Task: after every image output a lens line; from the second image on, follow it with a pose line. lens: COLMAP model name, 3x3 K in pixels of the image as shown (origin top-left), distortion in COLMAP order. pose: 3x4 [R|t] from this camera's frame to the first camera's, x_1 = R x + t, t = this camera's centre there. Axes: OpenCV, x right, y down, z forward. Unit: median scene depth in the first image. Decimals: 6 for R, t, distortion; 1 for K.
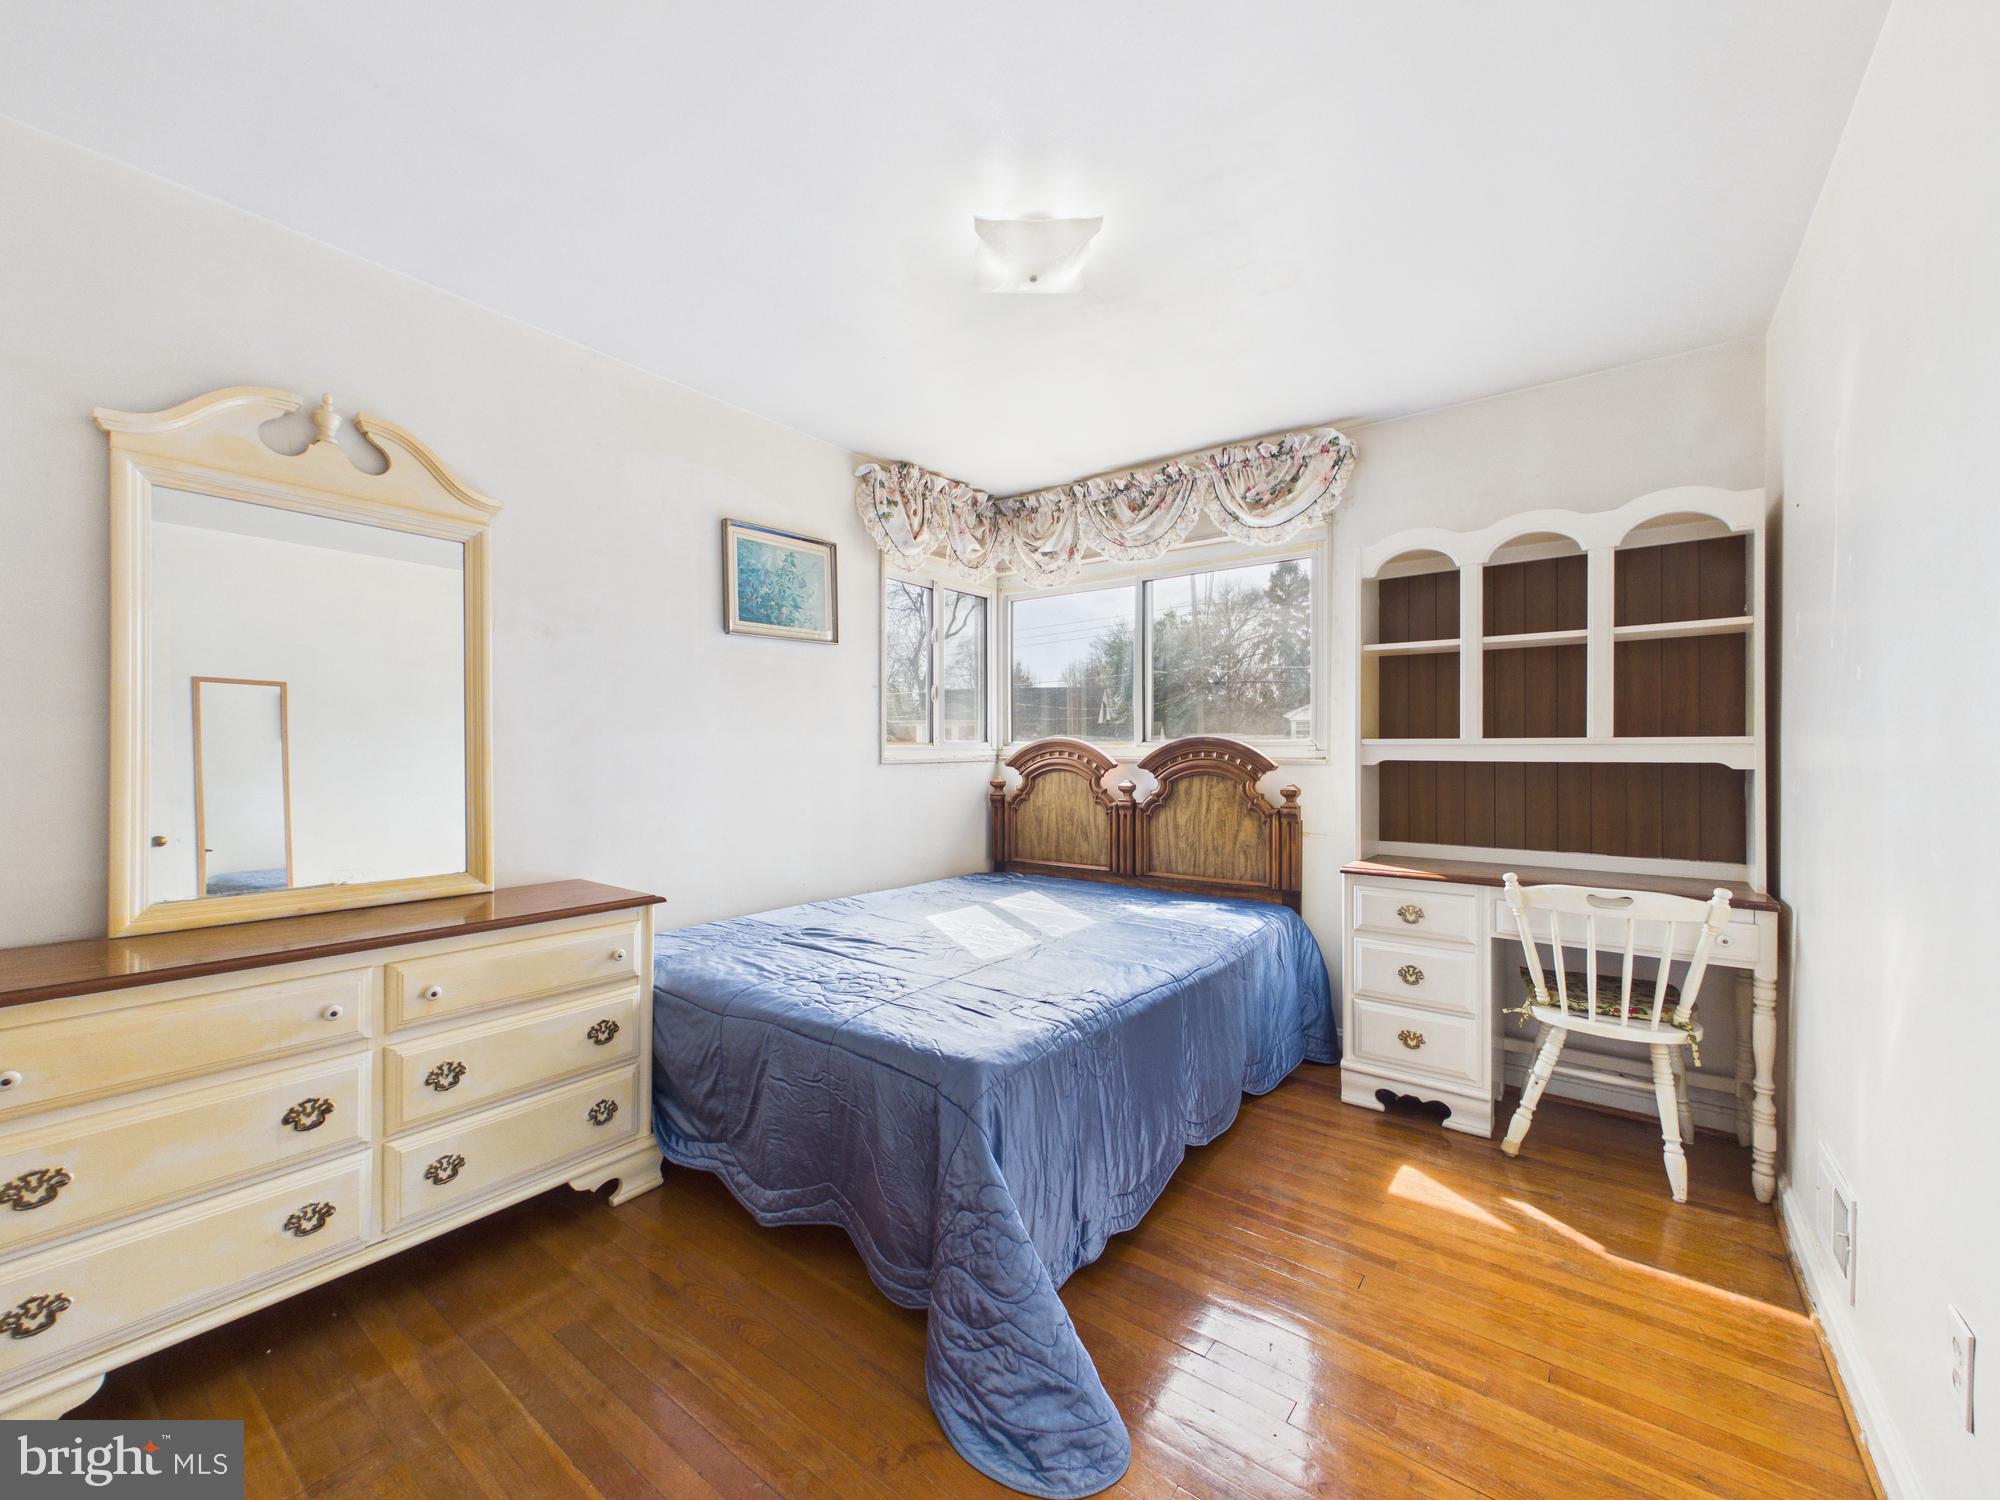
lens RADIAL K [[802.5, 0, 997.3], [0, 802.5, 775.2], [0, 0, 1]] dist [0.000214, 0.000124]
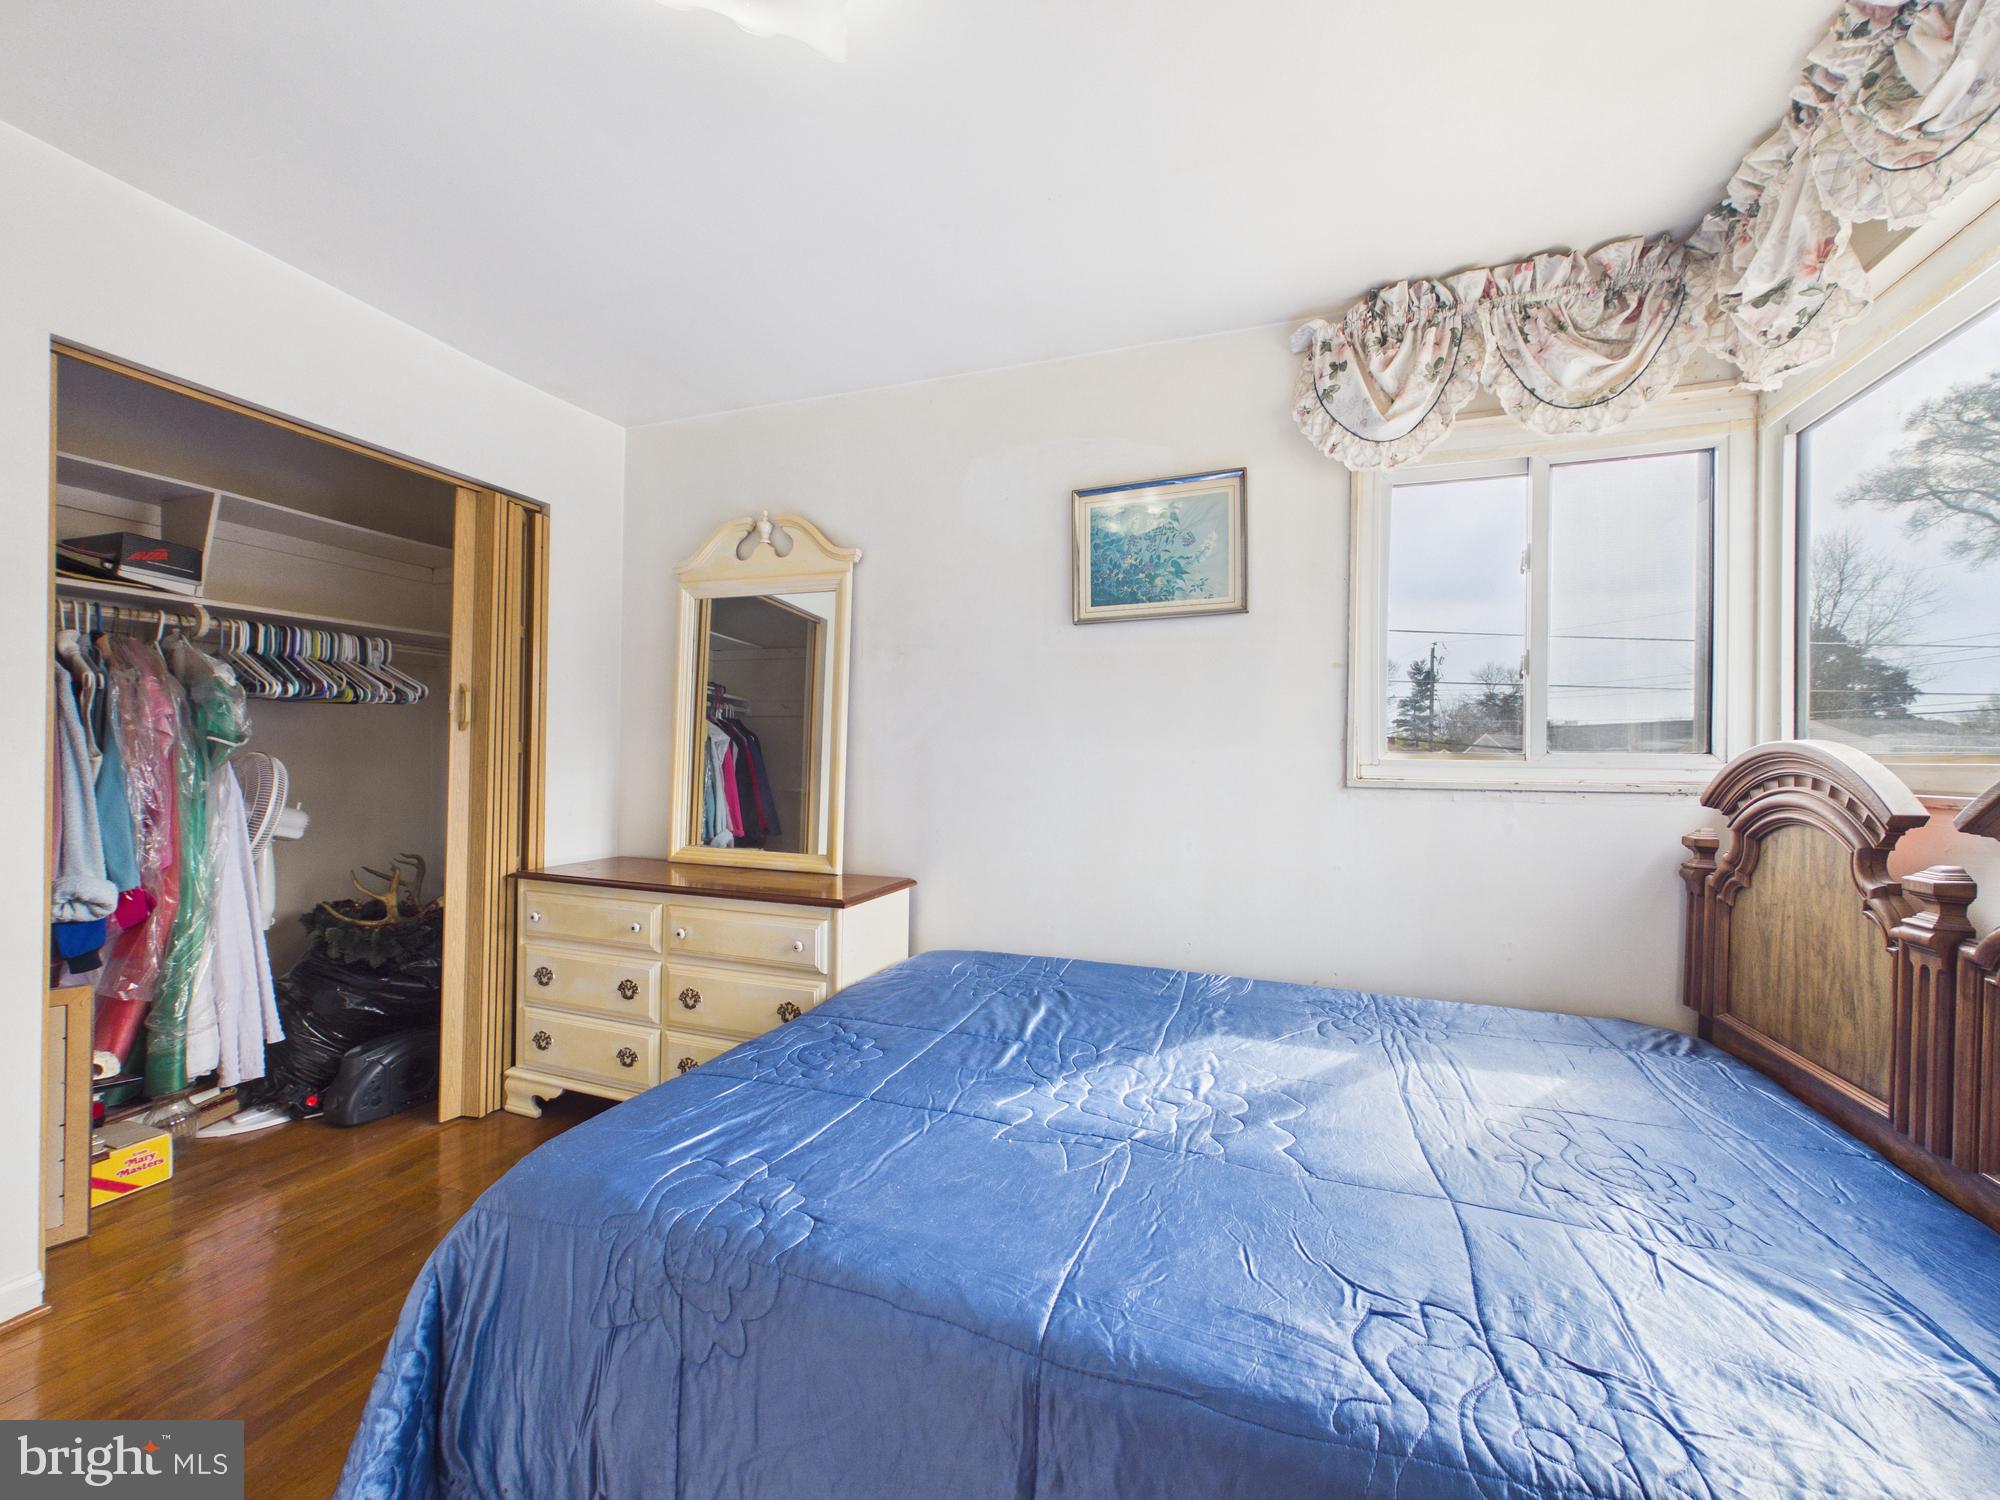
lens RADIAL K [[802.5, 0, 997.3], [0, 802.5, 775.2], [0, 0, 1]] dist [0.000214, 0.000124]
pose [[0.295328, 0.023558, -0.955106, 0.394689], [-0.045461, 0.998910, 0.010581, -0.018703], [0.954314, 0.040295, 0.296077, 0.579977]]
